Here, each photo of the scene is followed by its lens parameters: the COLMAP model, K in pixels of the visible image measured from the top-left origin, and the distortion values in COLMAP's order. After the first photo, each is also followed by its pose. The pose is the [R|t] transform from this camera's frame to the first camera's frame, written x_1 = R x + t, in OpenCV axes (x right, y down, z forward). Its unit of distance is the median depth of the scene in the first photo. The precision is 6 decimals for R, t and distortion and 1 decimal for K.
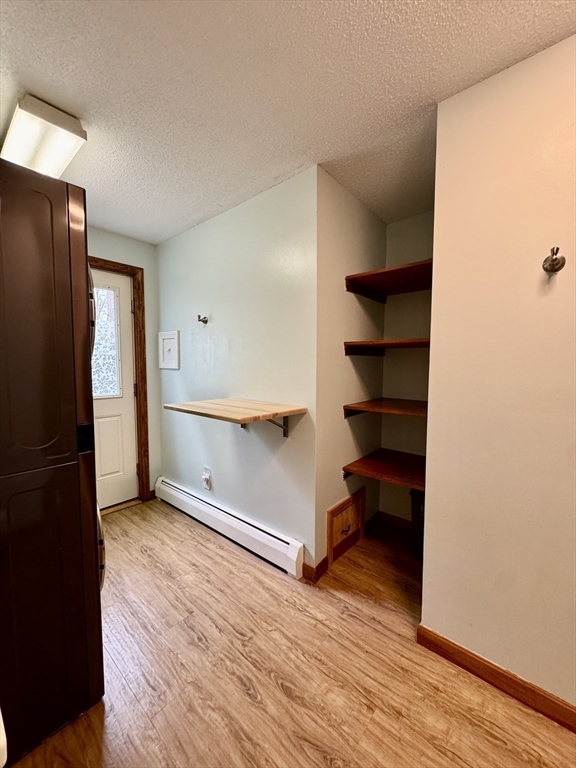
lens RADIAL K [[307.1, 0, 288.0], [0, 307.1, 384.3], [0, 0, 1]] dist [-0.004298, -0.000198]
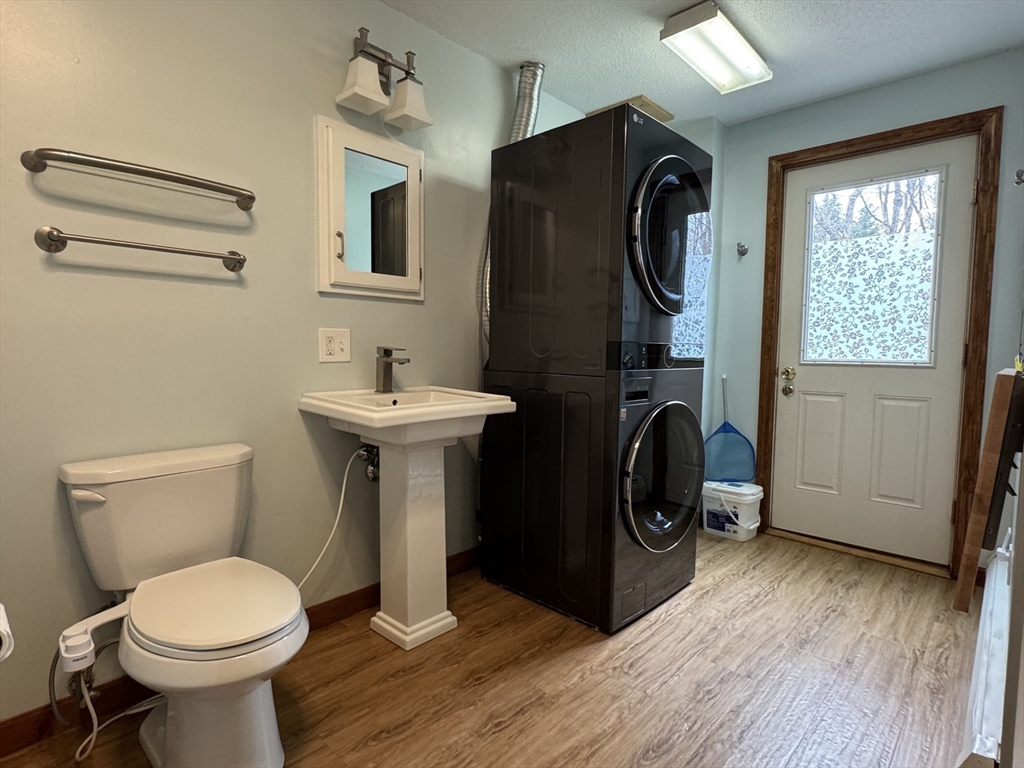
lens RADIAL K [[536.2, 0, 511.0], [0, 536.2, 384.6], [0, 0, 1]] dist [0.000416, 0.000140]
pose [[-0.058573, 0.059091, -0.996533, 0.549046], [-0.083257, 0.994480, 0.063863, 0.090017], [0.994805, 0.086709, -0.053330, 0.377679]]
